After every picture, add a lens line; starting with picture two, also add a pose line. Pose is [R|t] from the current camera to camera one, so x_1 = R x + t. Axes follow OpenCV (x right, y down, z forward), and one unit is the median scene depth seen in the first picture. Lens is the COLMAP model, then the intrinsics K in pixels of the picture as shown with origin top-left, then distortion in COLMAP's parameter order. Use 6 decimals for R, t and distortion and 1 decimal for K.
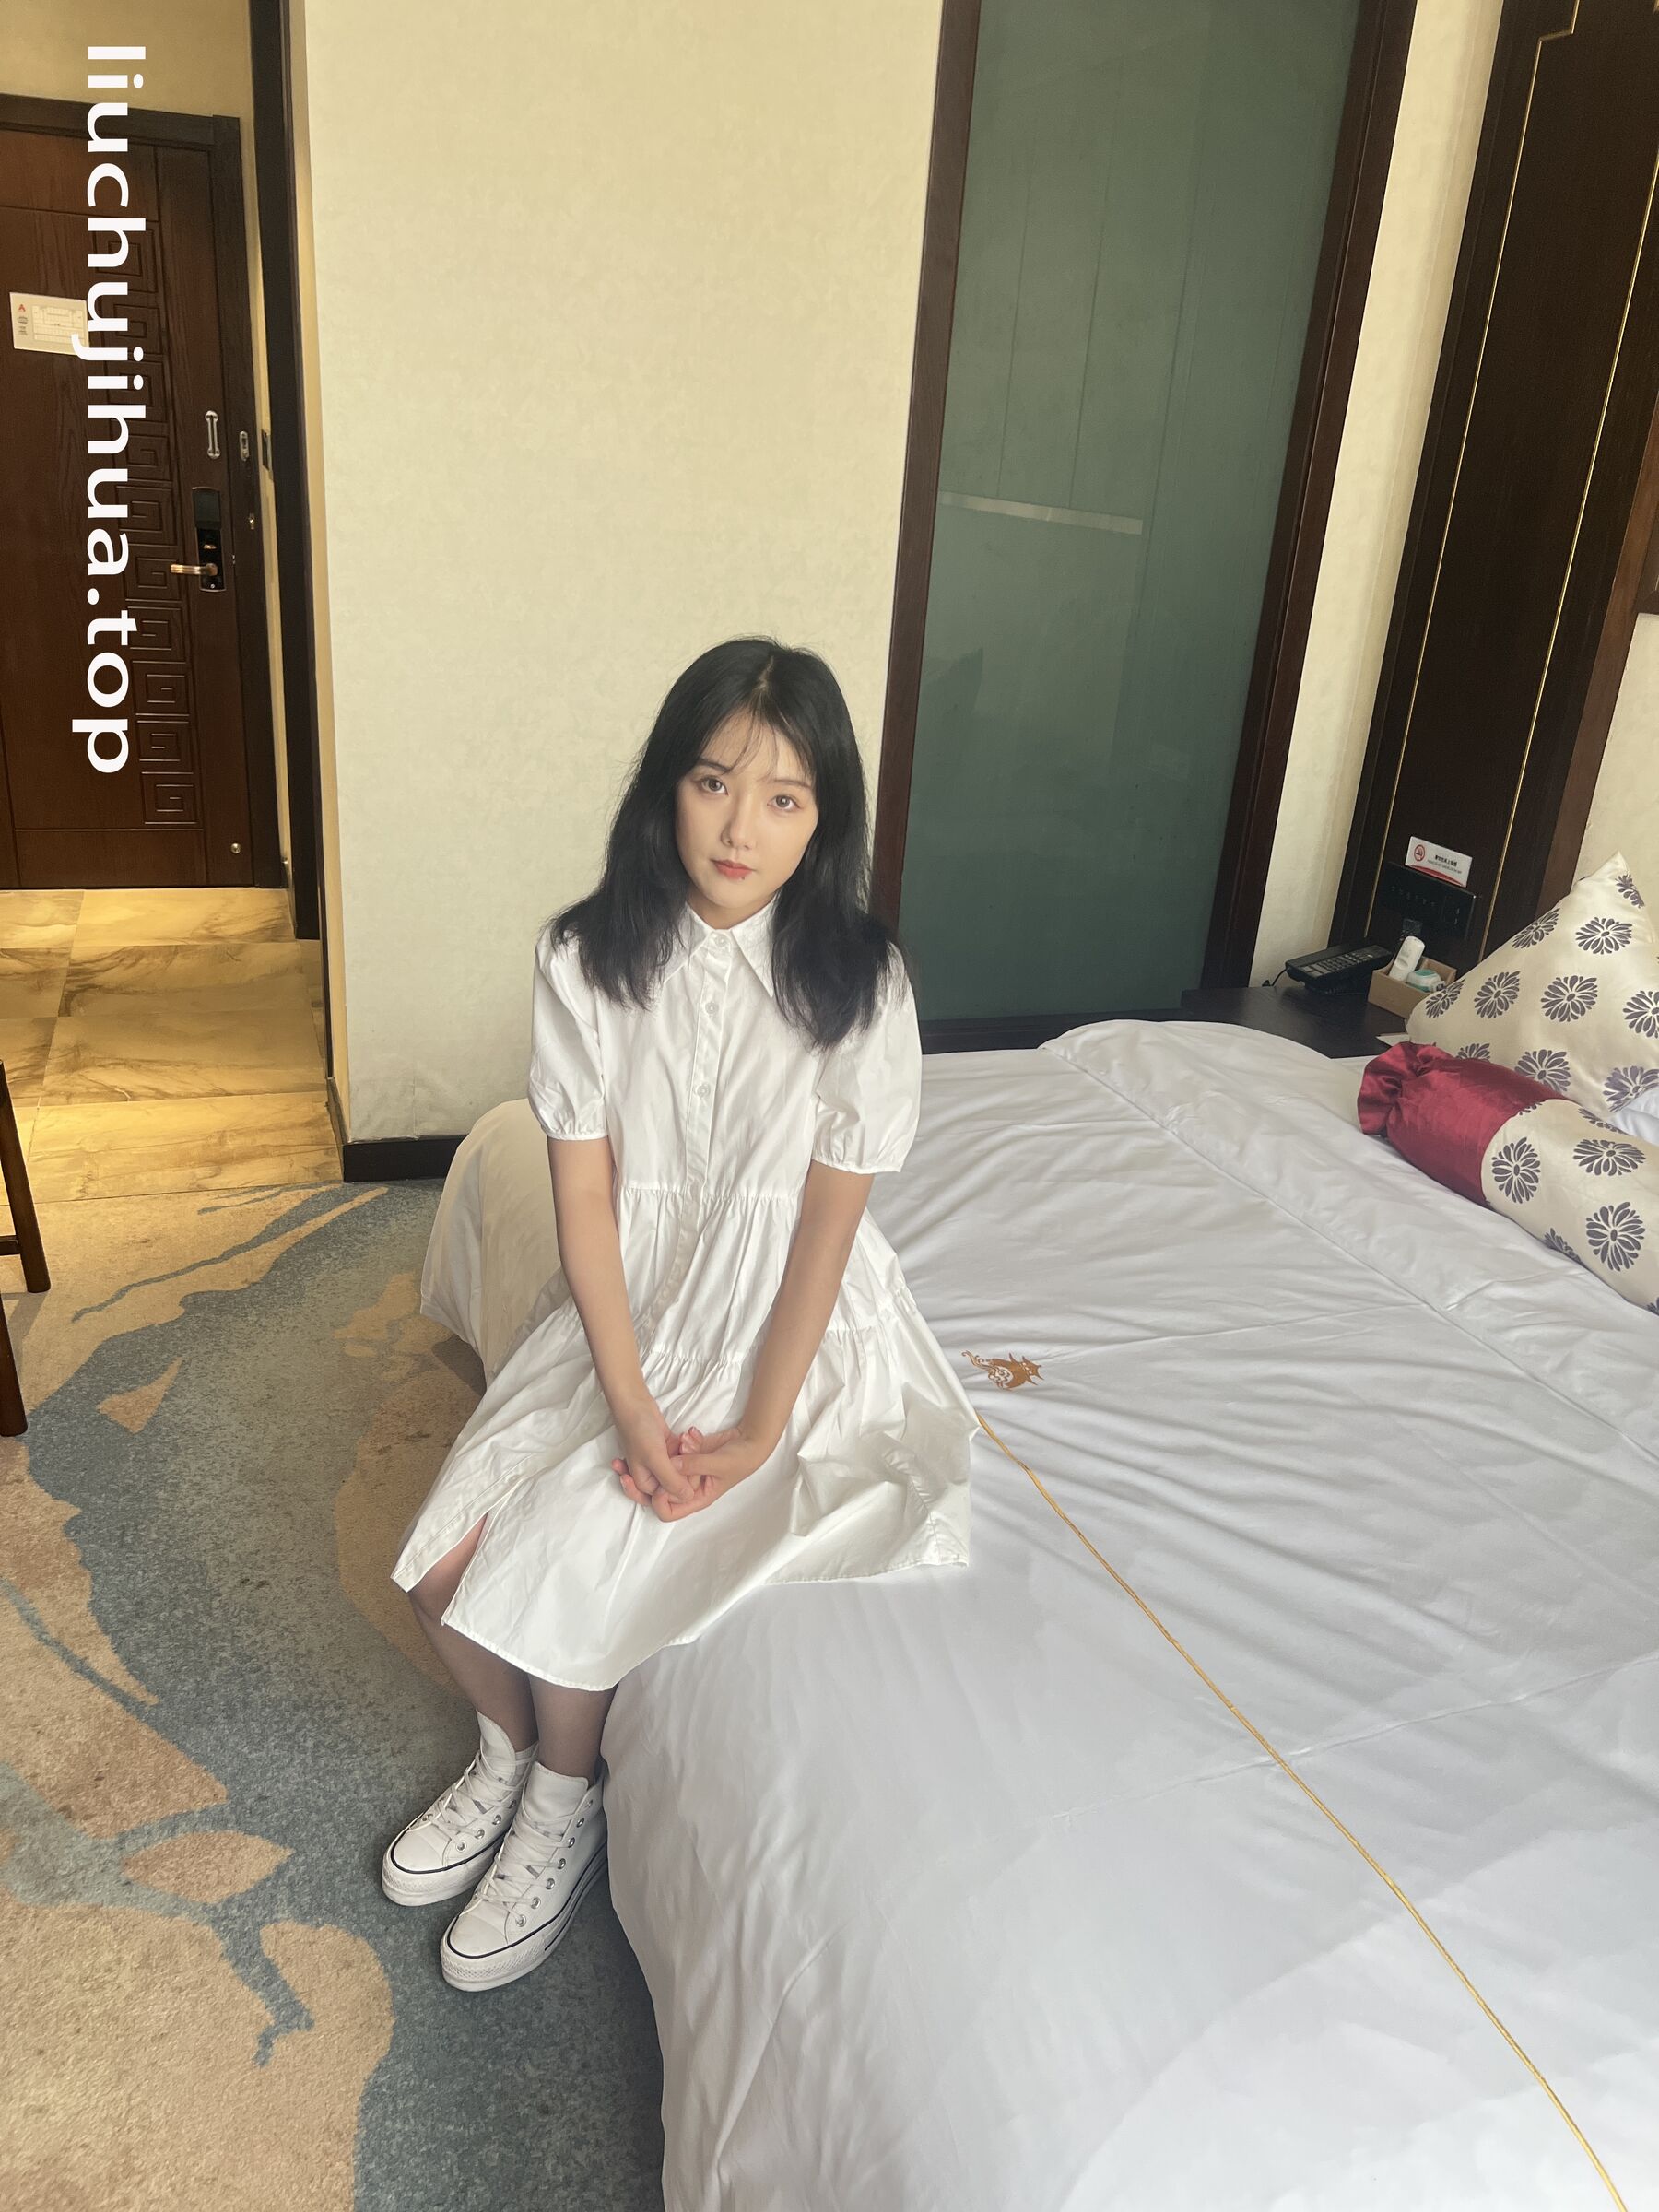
lens RADIAL K [[1705.0, 0, 812.8], [0, 1705.0, 1121.9], [0, 0, 1]] dist [0.039816, -0.025081]
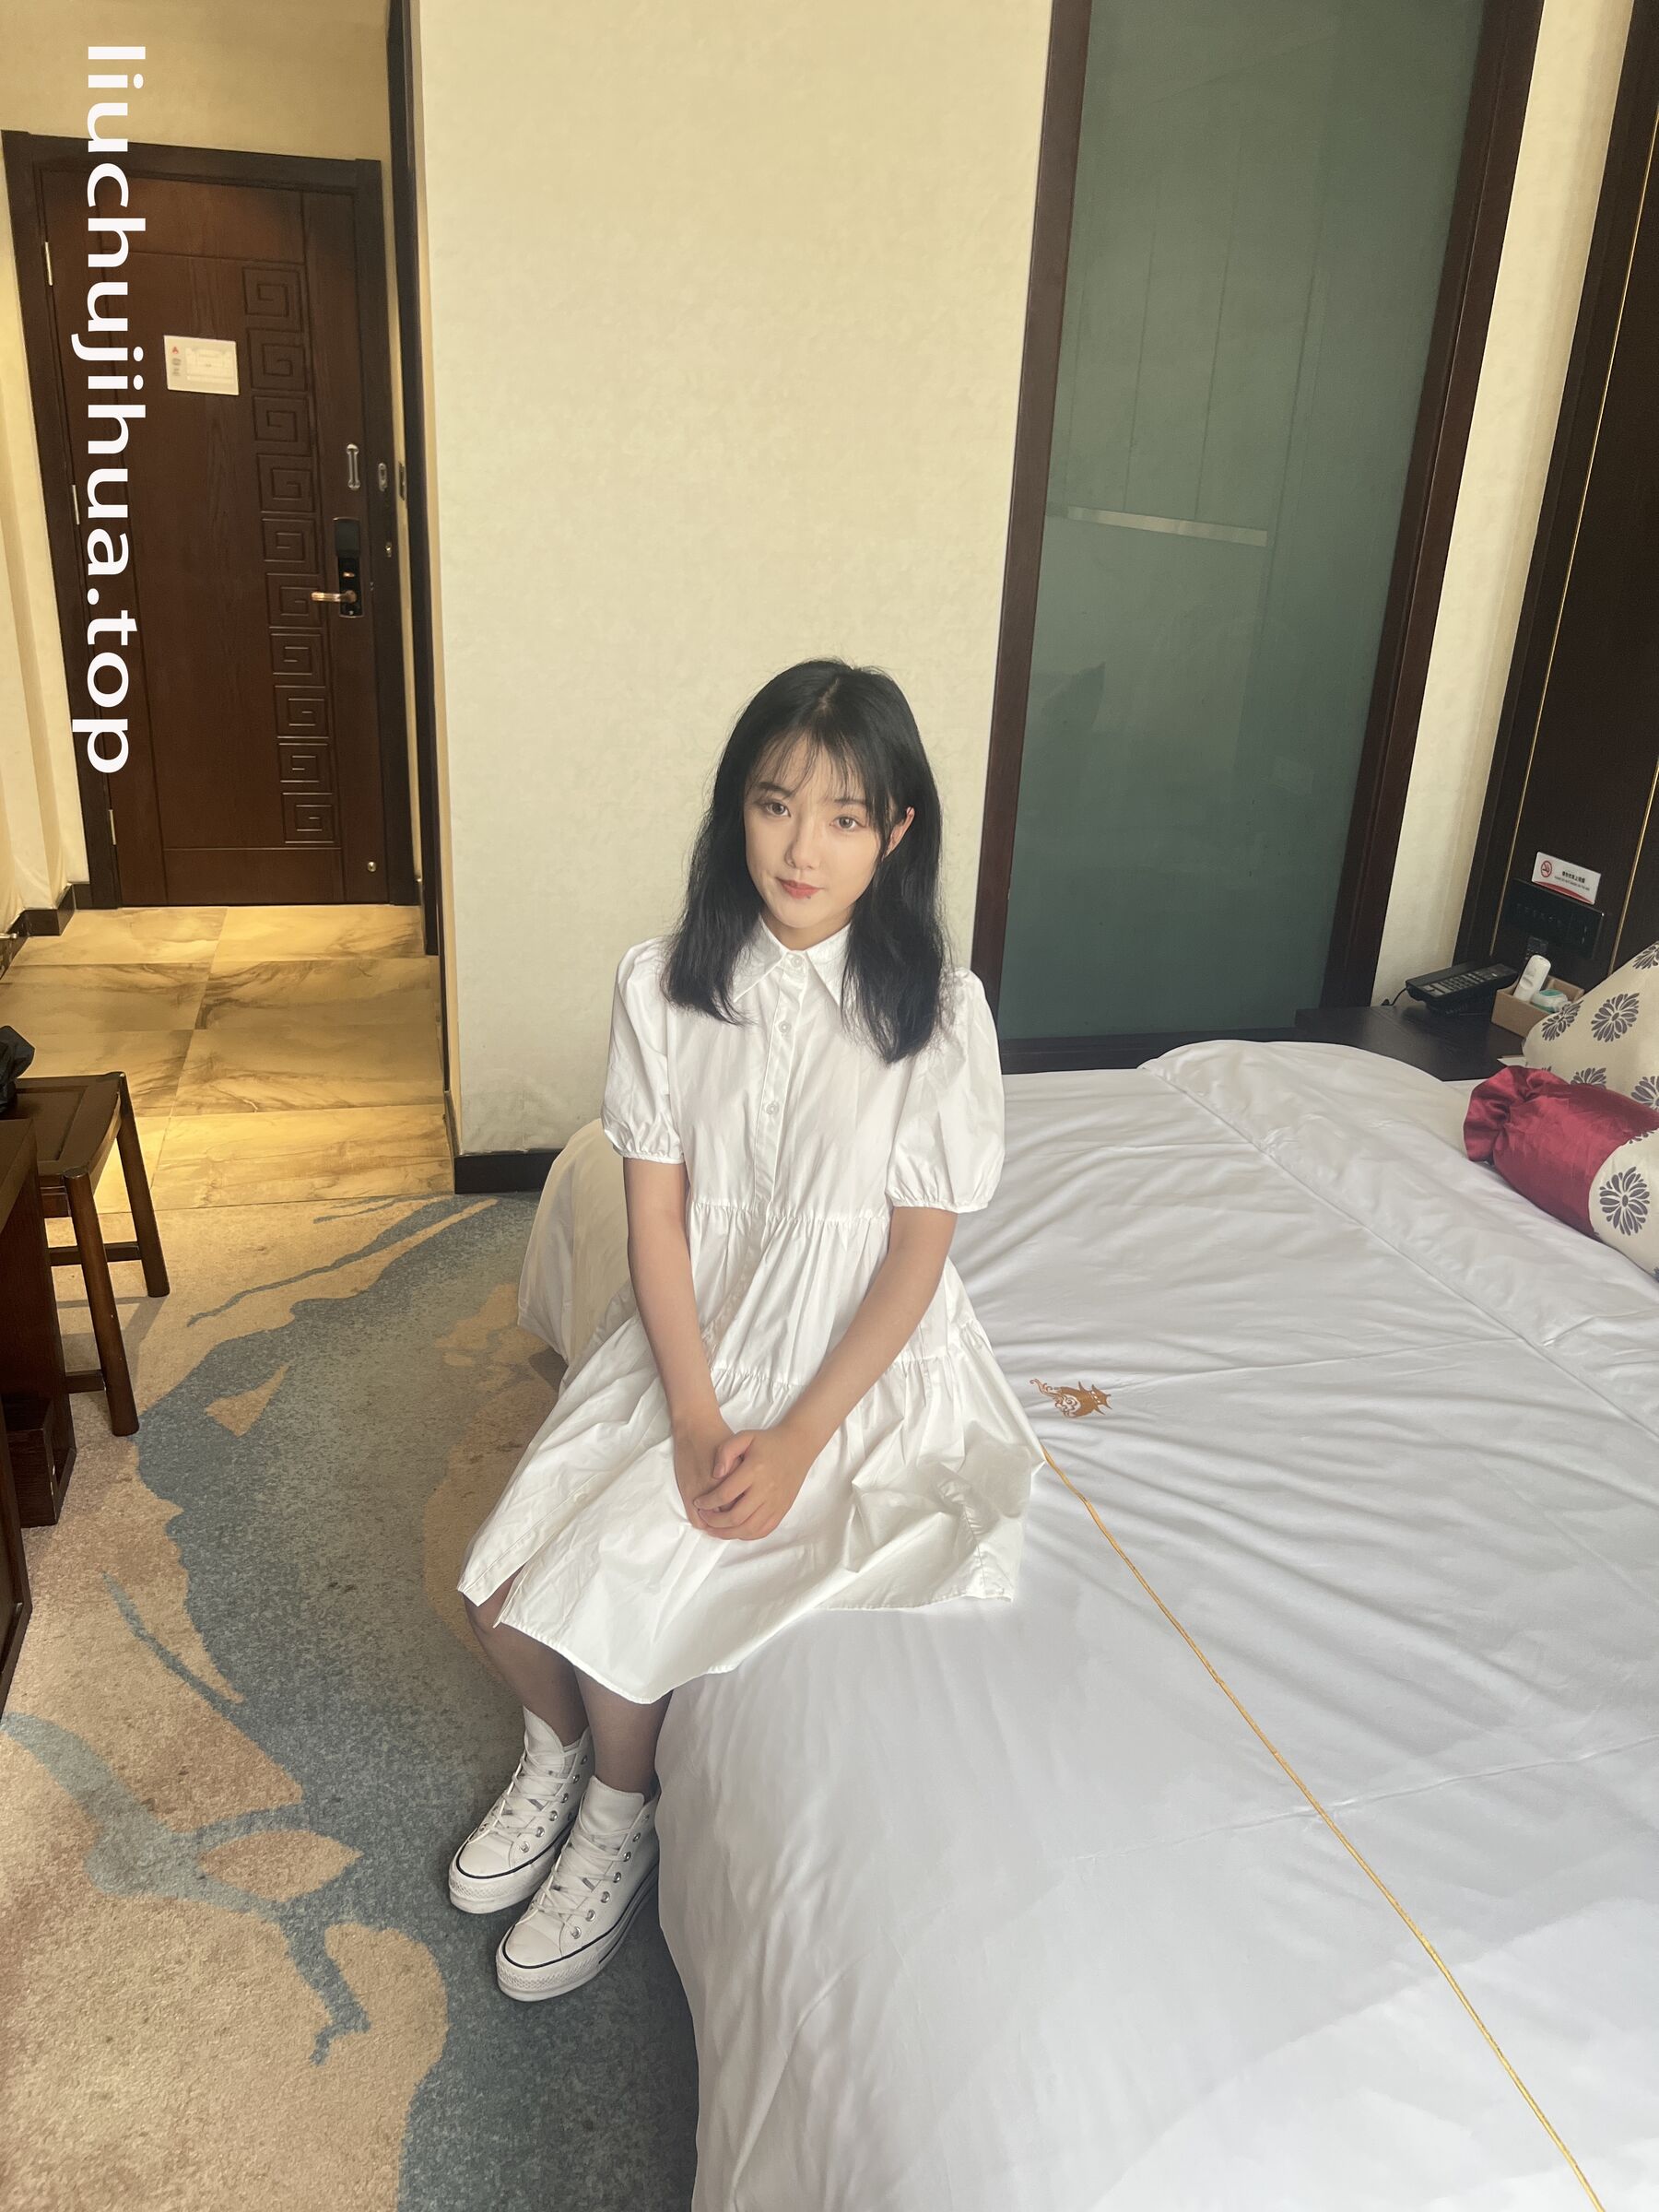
lens RADIAL K [[1705.0, 0, 811.6], [0, 1705.0, 1116.8], [0, 0, 1]] dist [0.039816, -0.025081]
pose [[0.996319, 0.010381, -0.085096, 0.040738], [-0.011339, 0.999878, -0.010777, -0.003599], [0.084974, 0.011702, 0.996314, 0.003637]]
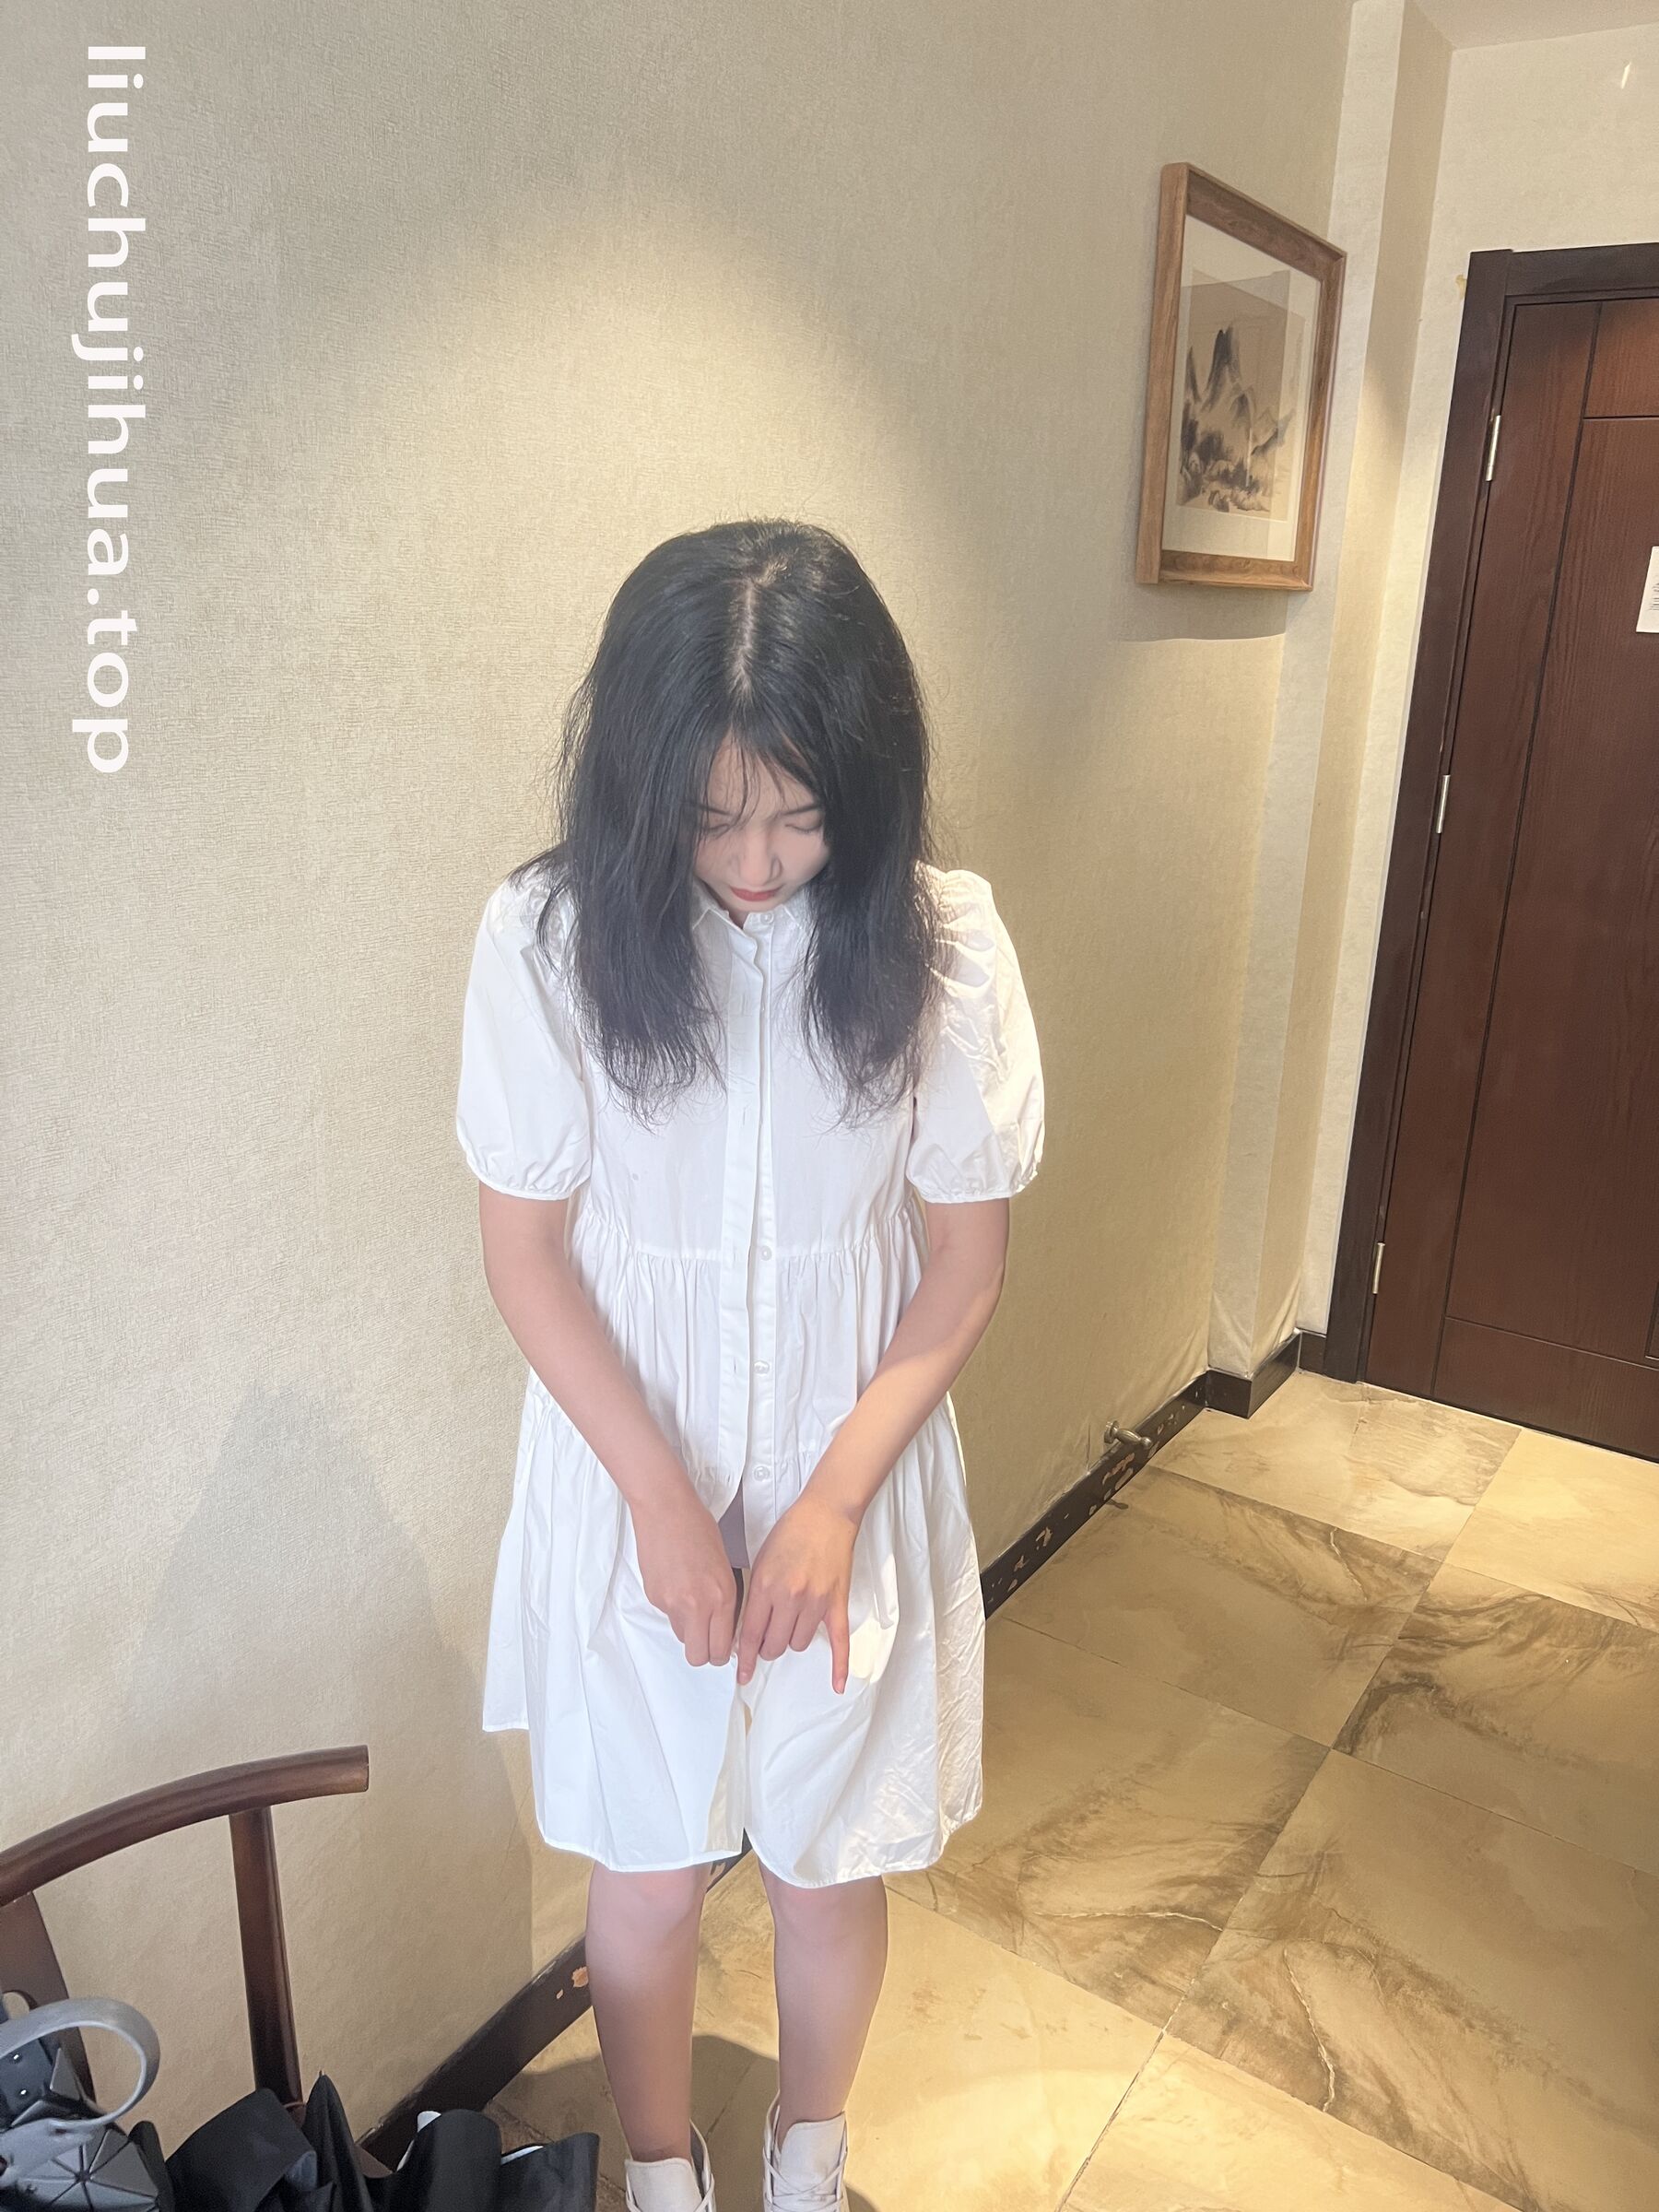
lens RADIAL K [[1705.0, 0, 838.4], [0, 1705.0, 1099.5], [0, 0, 1]] dist [0.039816, -0.025081]
pose [[0.622529, 0.187668, -0.759762, -0.309959], [-0.295514, 0.955319, -0.006164, -0.443183], [0.724658, 0.228357, 0.650172, 0.955874]]
